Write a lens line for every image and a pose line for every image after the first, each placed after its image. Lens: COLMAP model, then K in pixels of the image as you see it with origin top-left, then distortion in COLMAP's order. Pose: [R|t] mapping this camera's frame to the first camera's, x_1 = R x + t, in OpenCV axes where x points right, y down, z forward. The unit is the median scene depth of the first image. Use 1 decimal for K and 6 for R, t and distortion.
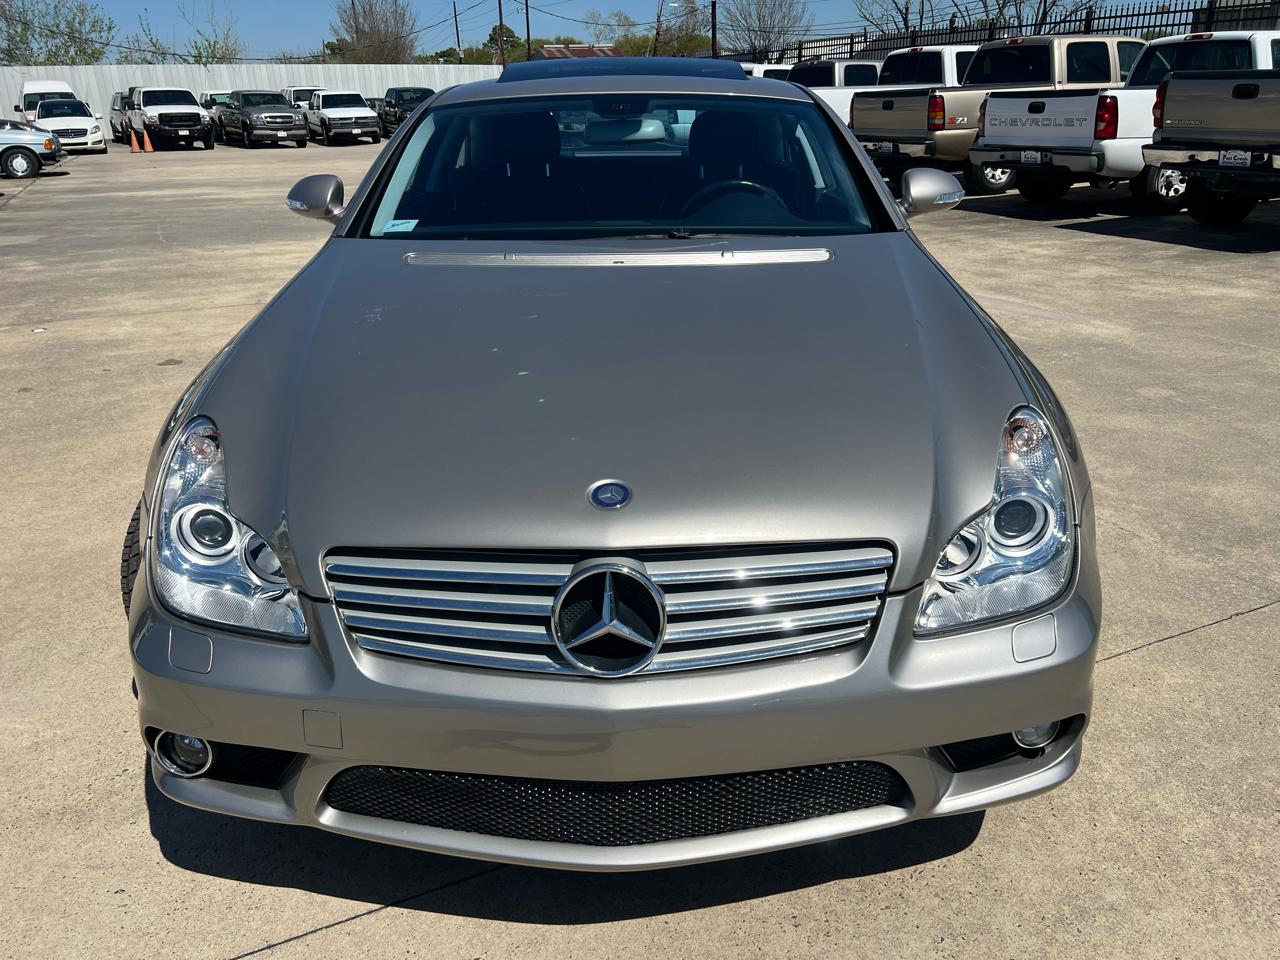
lens RADIAL K [[965.8, 0, 652.0], [0, 965.8, 482.1], [0, 0, 1]] dist [0.057477, -0.068906]
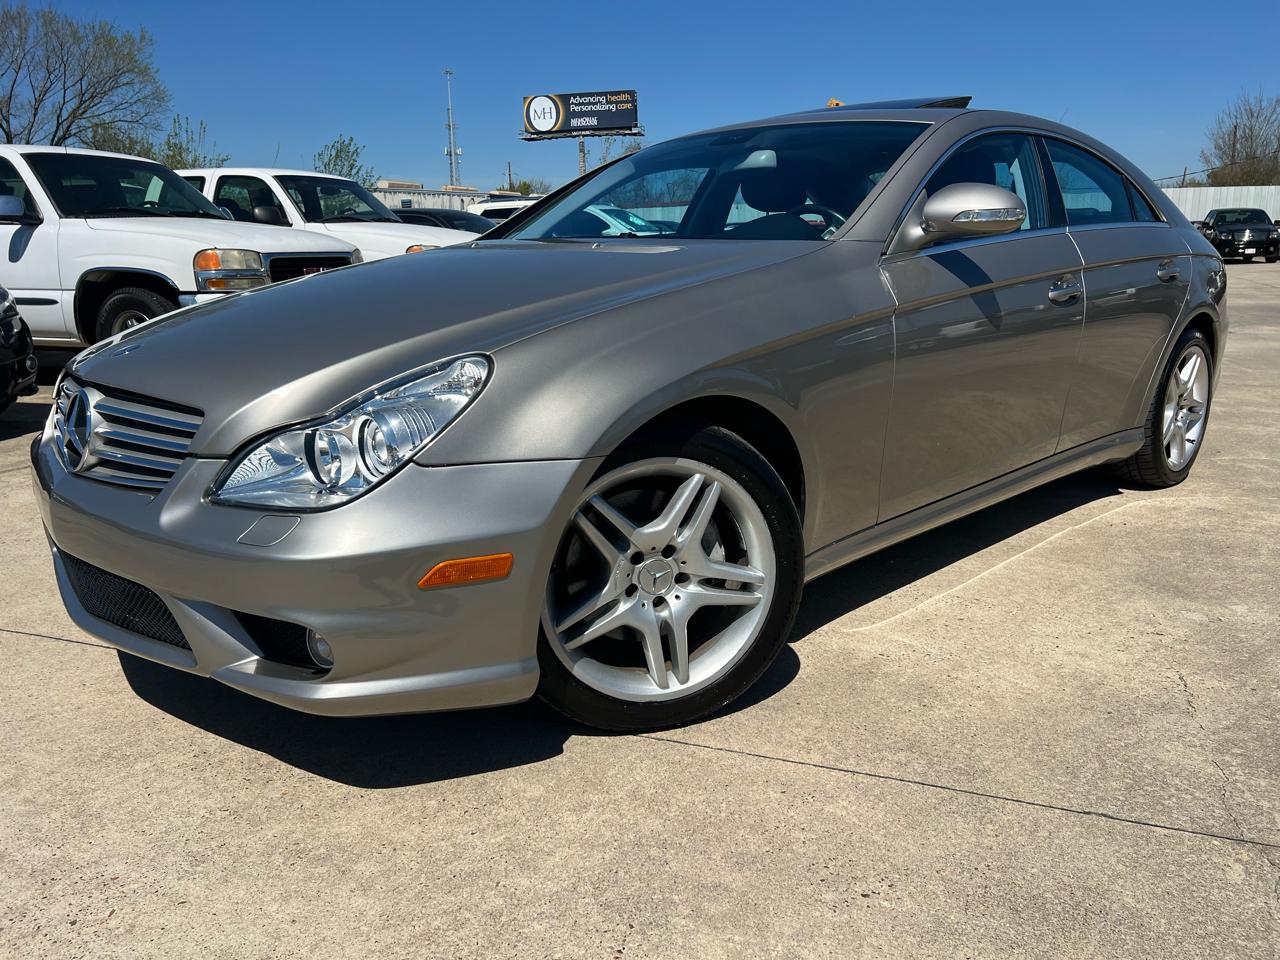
lens RADIAL K [[965.8, 0, 652.0], [0, 965.8, 482.1], [0, 0, 1]] dist [0.057477, -0.068906]
pose [[0.699645, 0.182148, -0.690882, 1.205242], [-0.263334, 0.964626, -0.012354, 0.008083], [0.664192, 0.190576, 0.722862, 0.428995]]
